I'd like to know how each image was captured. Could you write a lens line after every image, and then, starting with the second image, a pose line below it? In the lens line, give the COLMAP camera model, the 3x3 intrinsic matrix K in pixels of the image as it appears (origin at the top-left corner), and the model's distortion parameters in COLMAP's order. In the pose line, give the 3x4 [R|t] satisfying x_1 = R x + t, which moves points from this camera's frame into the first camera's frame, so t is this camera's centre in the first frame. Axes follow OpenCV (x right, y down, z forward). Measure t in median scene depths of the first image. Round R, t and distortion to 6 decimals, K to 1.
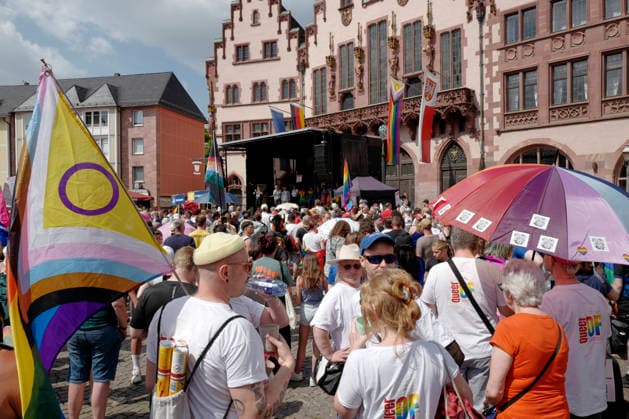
lens RADIAL K [[475.6, 0, 314.5], [0, 475.6, 209.5], [0, 0, 1]] dist [-0.047093, 0.051653]
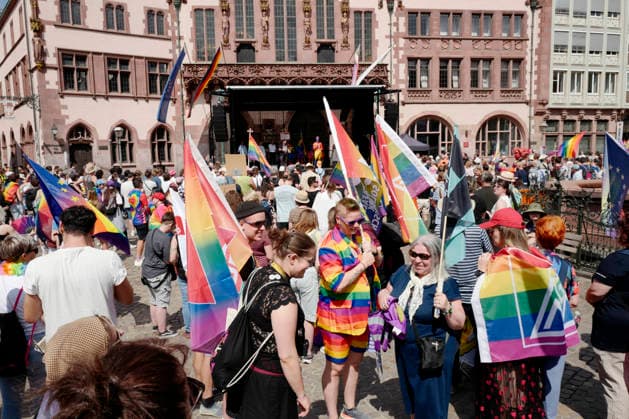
lens RADIAL K [[475.6, 0, 314.5], [0, 475.6, 209.5], [0, 0, 1]] dist [-0.047093, 0.051653]
pose [[0.604974, -0.087311, 0.791444, -0.641584], [0.025913, 0.995602, 0.090026, 0.003090], [-0.795823, -0.033955, 0.604576, 0.312111]]
